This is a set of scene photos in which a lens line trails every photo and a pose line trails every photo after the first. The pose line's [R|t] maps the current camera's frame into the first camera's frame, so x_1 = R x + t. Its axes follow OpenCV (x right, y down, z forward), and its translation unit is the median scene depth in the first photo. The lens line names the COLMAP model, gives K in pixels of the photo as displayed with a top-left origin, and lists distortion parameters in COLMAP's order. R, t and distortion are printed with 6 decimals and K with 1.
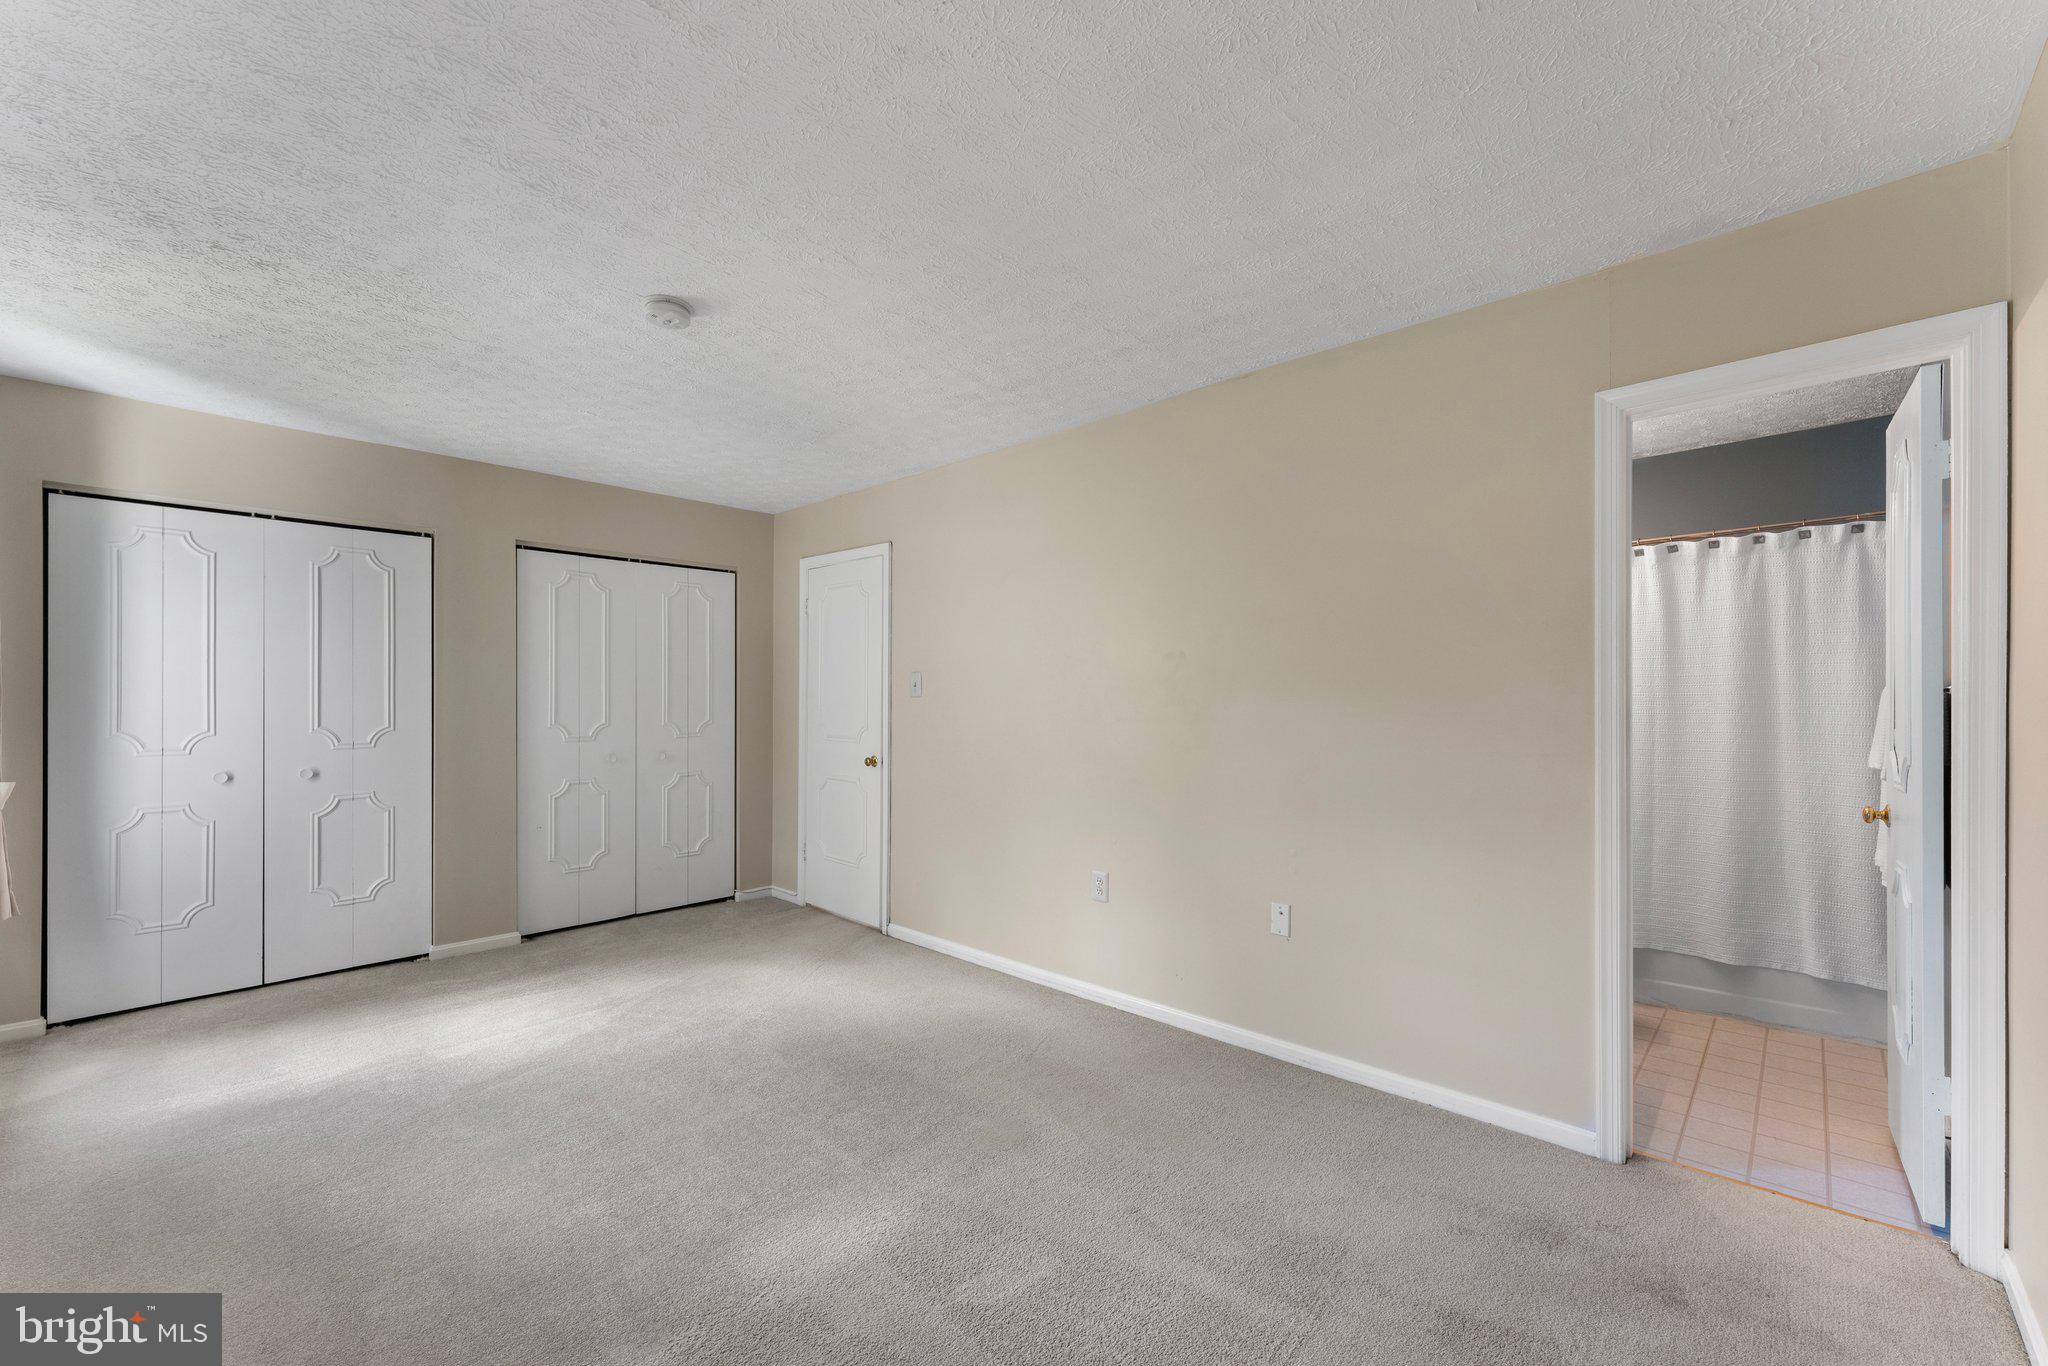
lens RADIAL K [[819.0, 0, 1017.9], [0, 819.0, 703.2], [0, 0, 1]] dist [-0.002361, -0.000487]
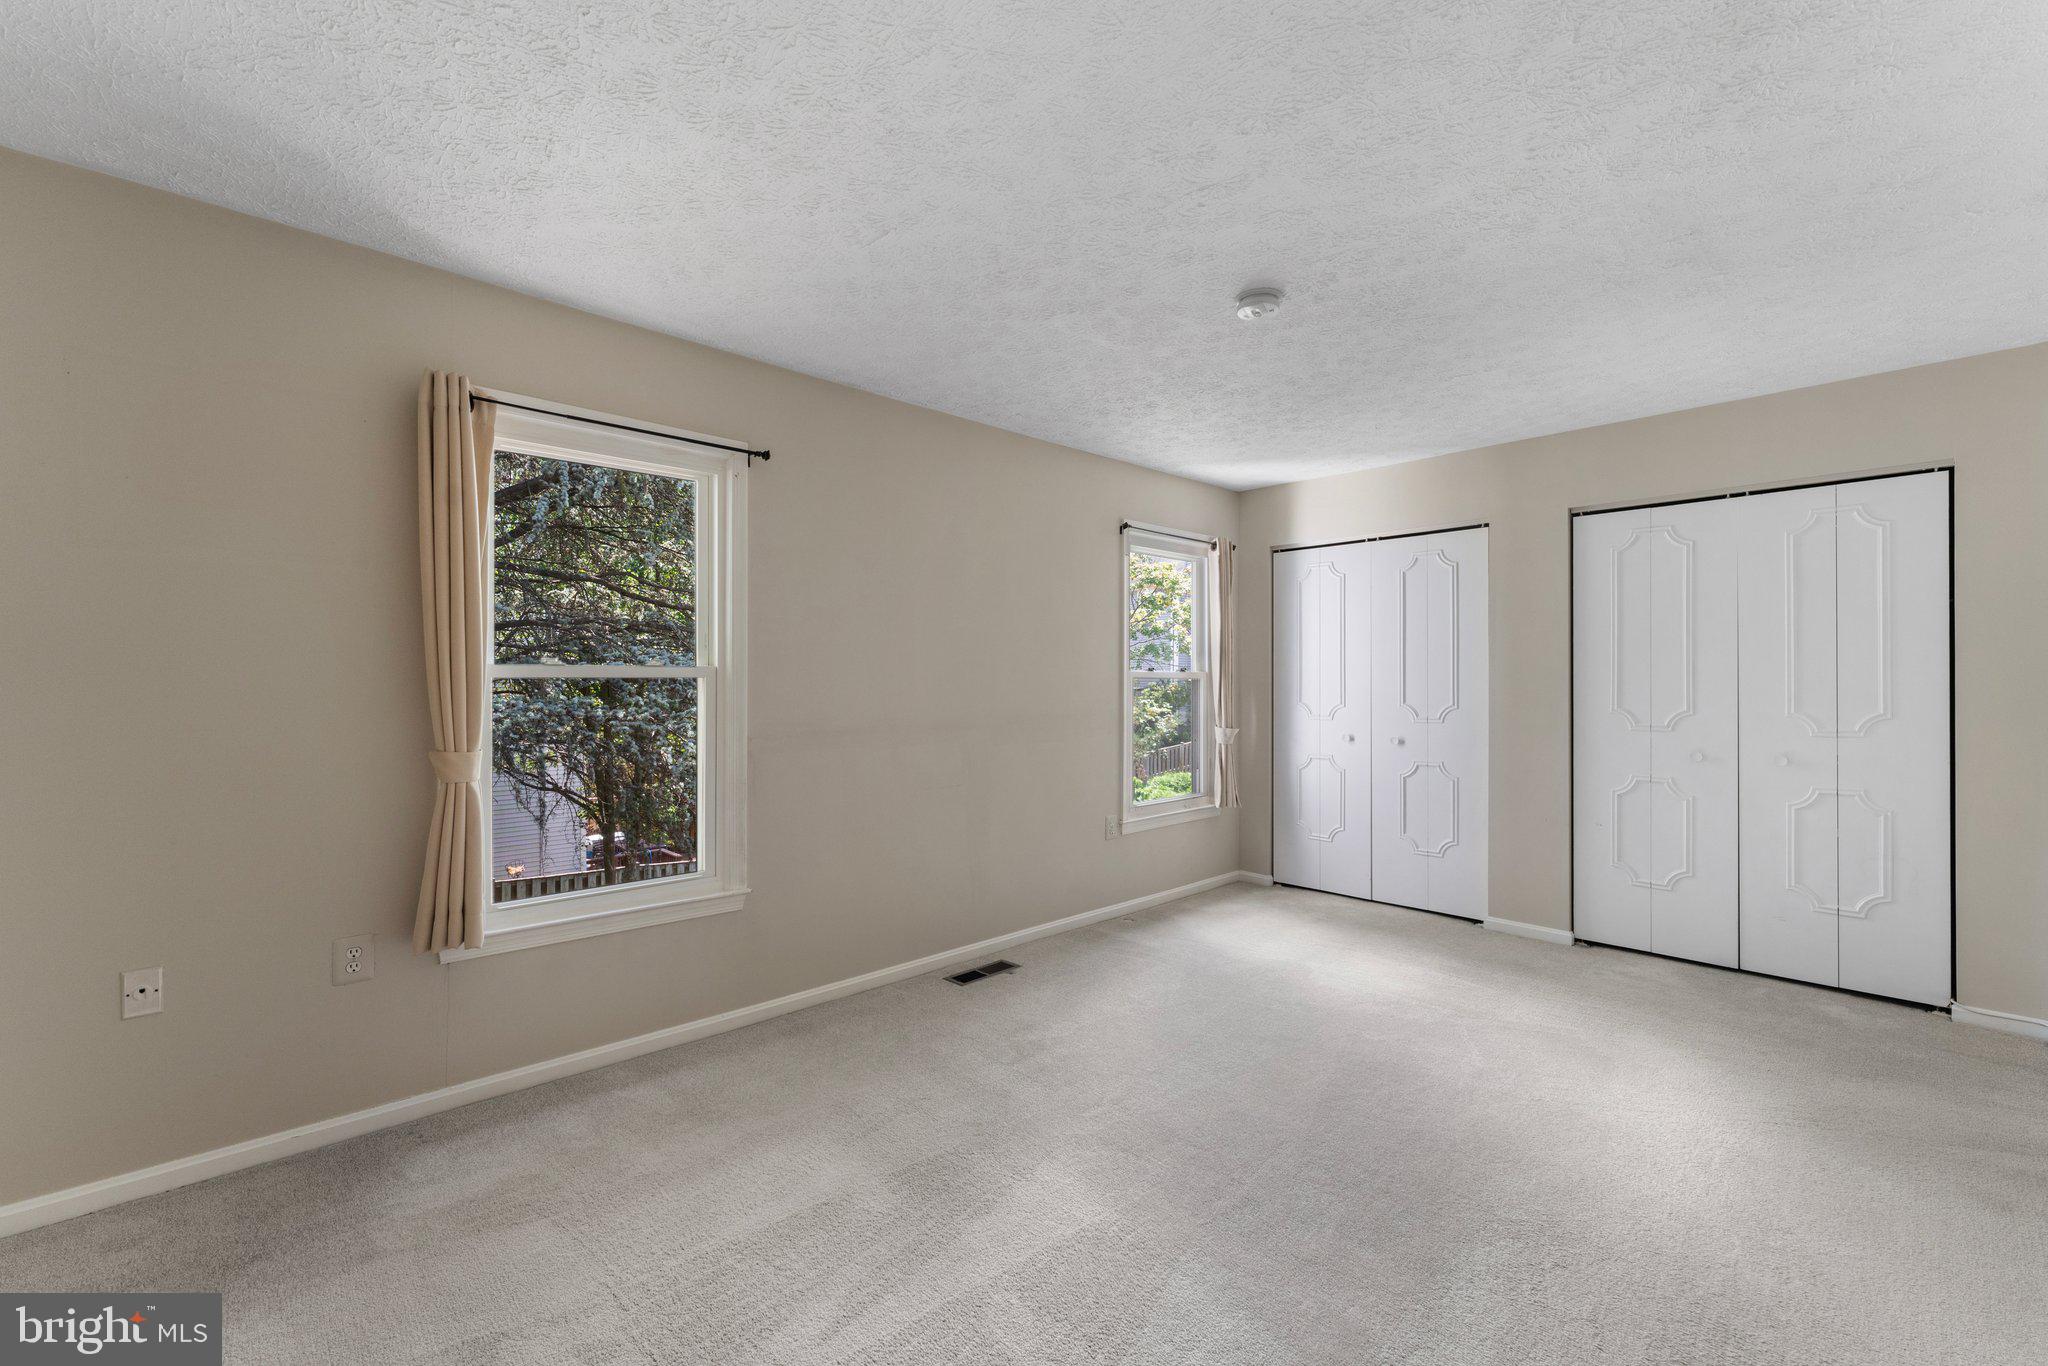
lens RADIAL K [[858.3, 0, 1021.1], [0, 858.3, 678.1], [0, 0, 1]] dist [0.016413, 0.000052]
pose [[-0.037286, -0.002405, -0.999302, 0.409990], [-0.004449, 0.999988, -0.002241, -0.002202], [0.999295, 0.004362, -0.037297, 0.443224]]
